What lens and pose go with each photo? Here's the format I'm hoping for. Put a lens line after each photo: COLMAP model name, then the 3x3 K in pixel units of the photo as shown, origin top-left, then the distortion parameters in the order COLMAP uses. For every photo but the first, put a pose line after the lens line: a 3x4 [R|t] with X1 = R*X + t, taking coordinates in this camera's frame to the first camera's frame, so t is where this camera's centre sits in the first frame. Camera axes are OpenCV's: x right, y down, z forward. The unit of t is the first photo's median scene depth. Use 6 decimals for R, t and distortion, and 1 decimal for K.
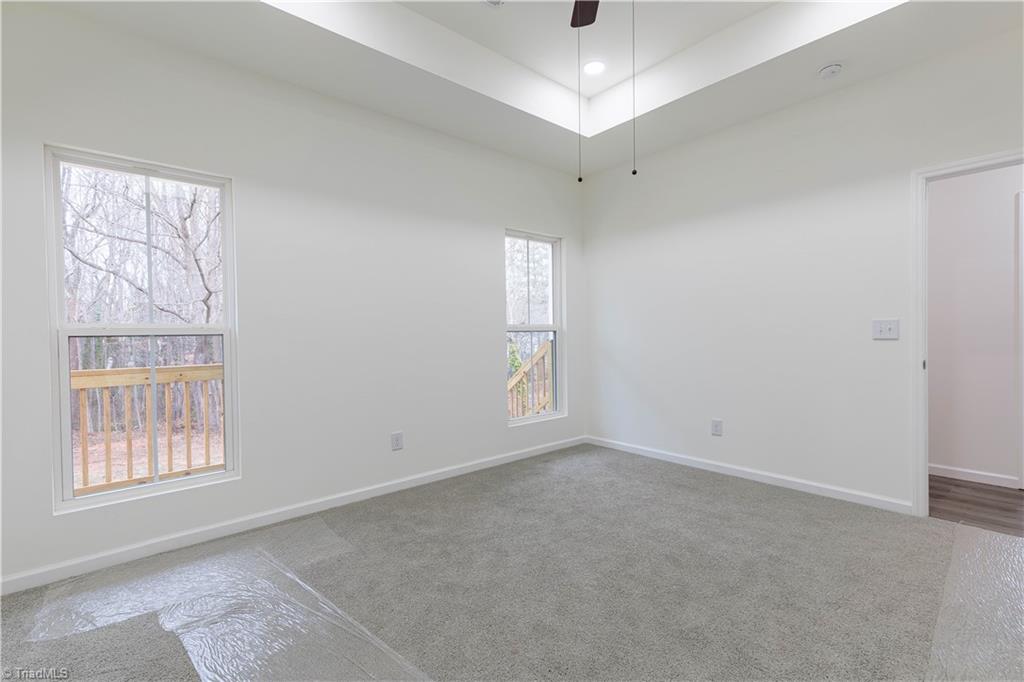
lens RADIAL K [[465.9, 0, 513.6], [0, 465.9, 340.6], [0, 0, 1]] dist [0.005761, 0.000180]
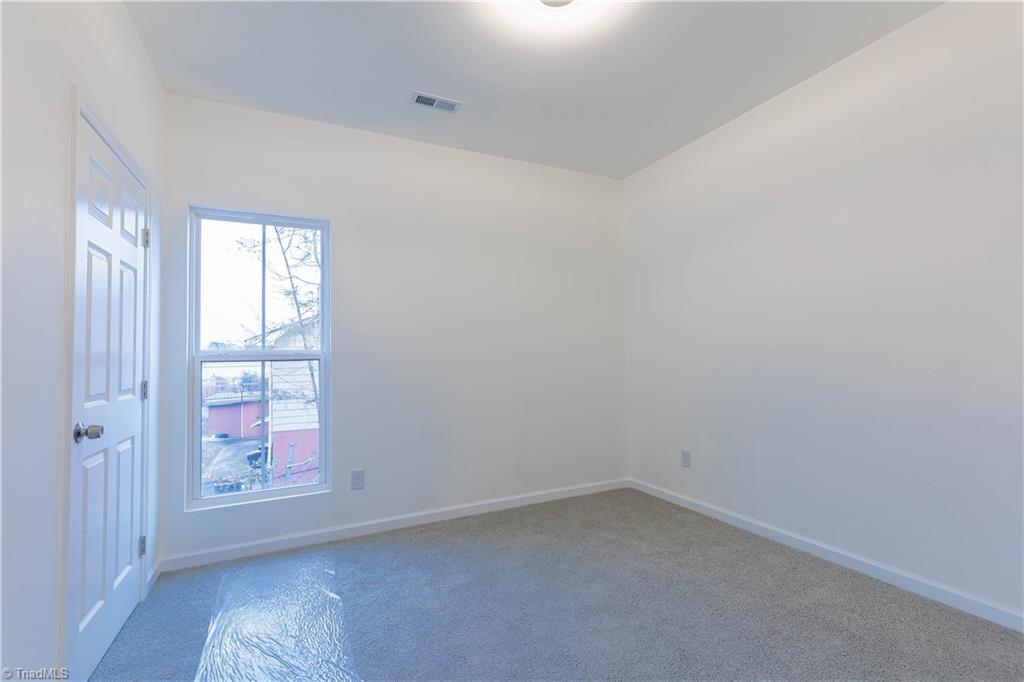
lens RADIAL K [[447.8, 0, 508.7], [0, 447.8, 338.3], [0, 0, 1]] dist [-0.004608, -0.000327]
pose [[0.962300, -0.016065, -0.271517, 0.307473], [0.001000, 0.998456, -0.055533, -0.008508], [0.271990, 0.053168, 0.960830, 0.271292]]
